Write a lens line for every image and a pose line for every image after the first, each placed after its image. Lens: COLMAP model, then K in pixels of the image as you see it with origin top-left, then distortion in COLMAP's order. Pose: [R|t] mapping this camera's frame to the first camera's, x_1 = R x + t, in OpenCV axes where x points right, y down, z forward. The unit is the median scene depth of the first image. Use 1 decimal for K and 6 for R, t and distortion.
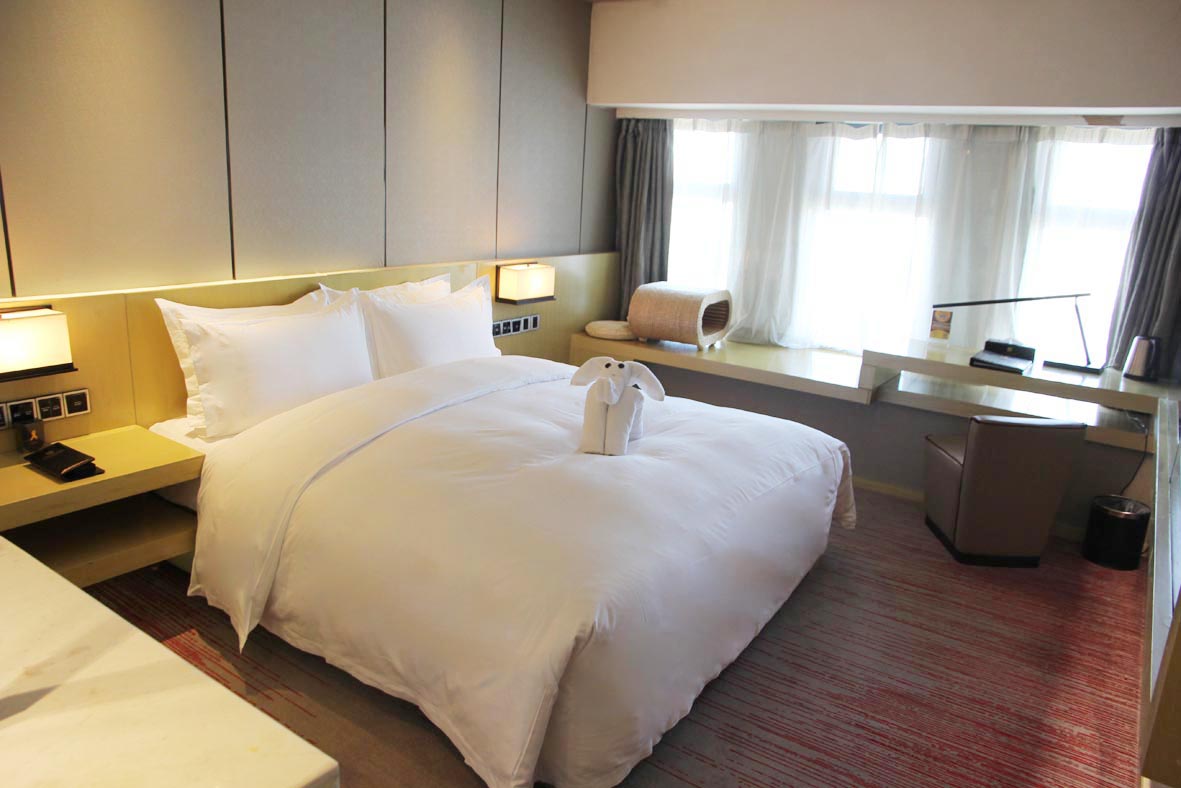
lens RADIAL K [[836.5, 0, 590.5], [0, 836.5, 394.0], [0, 0, 1]] dist [-0.090601, 0.065460]
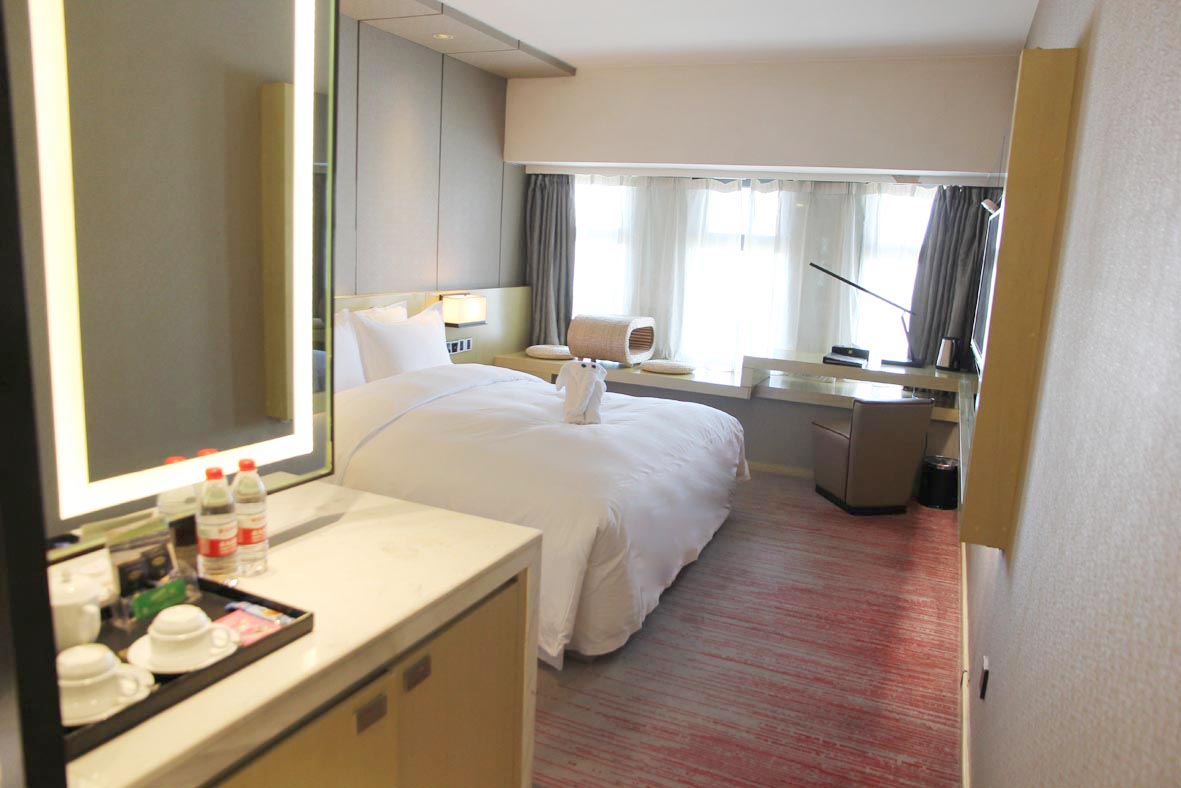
lens RADIAL K [[820.7, 0, 614.0], [0, 820.7, 377.3], [0, 0, 1]] dist [-0.073230, 0.000142]
pose [[0.978520, -0.033315, 0.203441, -0.122279], [0.049097, 0.996121, -0.073025, 0.063798], [-0.200219, 0.081445, 0.976360, -0.183679]]
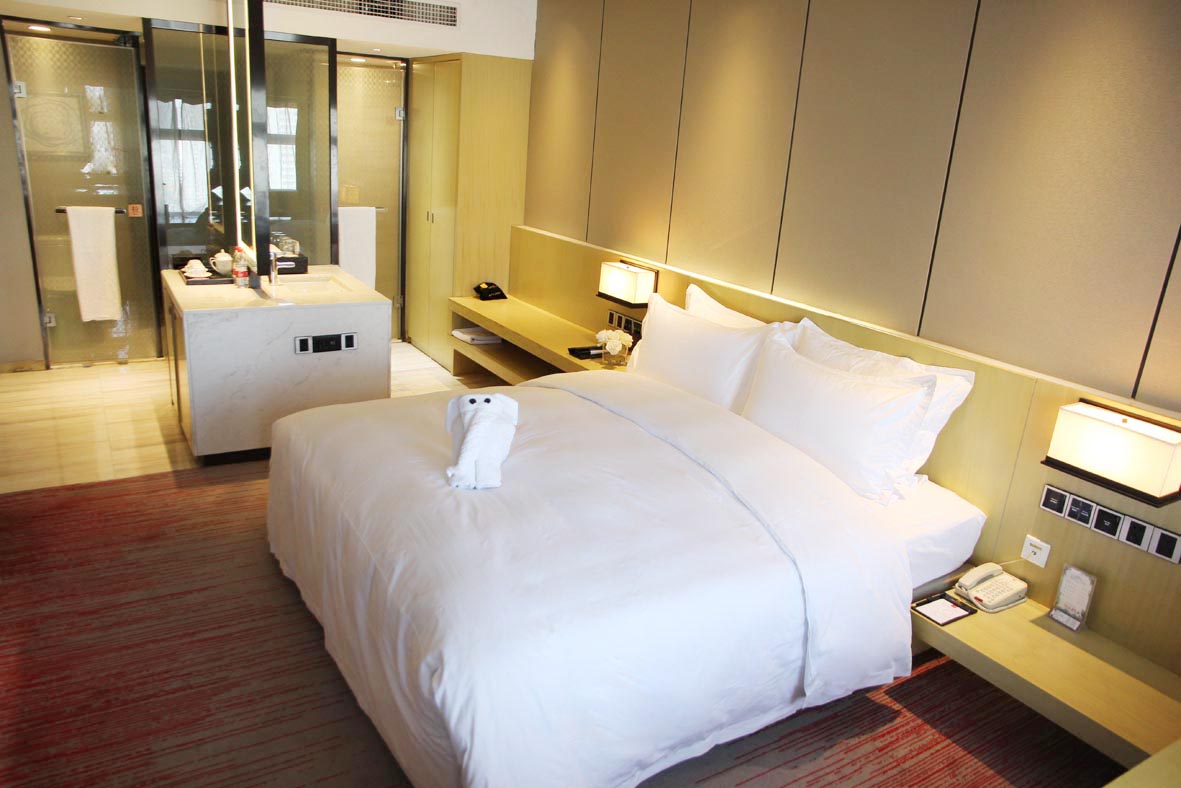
lens RADIAL K [[836.5, 0, 590.5], [0, 836.5, 394.0], [0, 0, 1]] dist [-0.090601, 0.065460]
pose [[-0.398136, 0.196977, -0.895929, 0.600514], [-0.318085, 0.886433, 0.336241, -0.267370], [0.860413, 0.418851, -0.290265, 0.964026]]
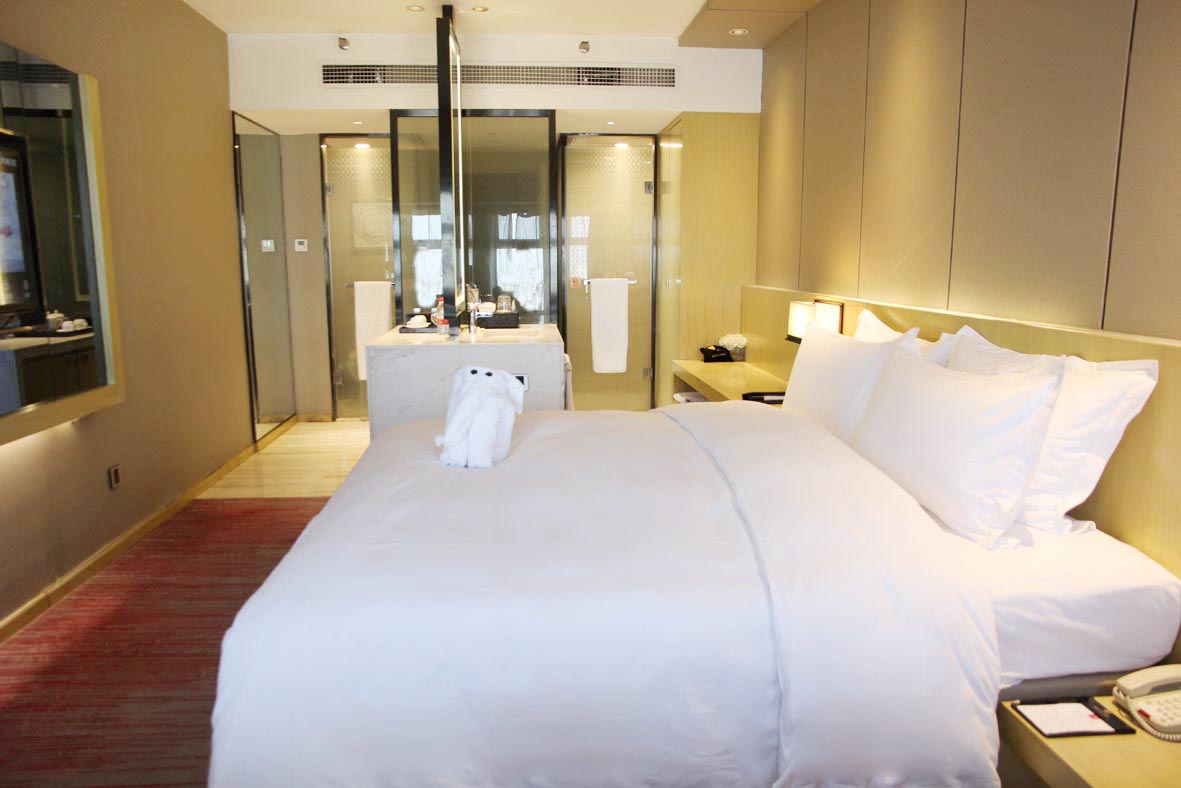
lens RADIAL K [[823.9, 0, 586.2], [0, 823.9, 403.4], [0, 0, 1]] dist [-0.134427, 0.103397]
pose [[-0.772015, 0.063125, -0.632462, 0.358772], [-0.196088, 0.922866, 0.331464, -0.212277], [0.604601, 0.379913, -0.700088, 1.161640]]
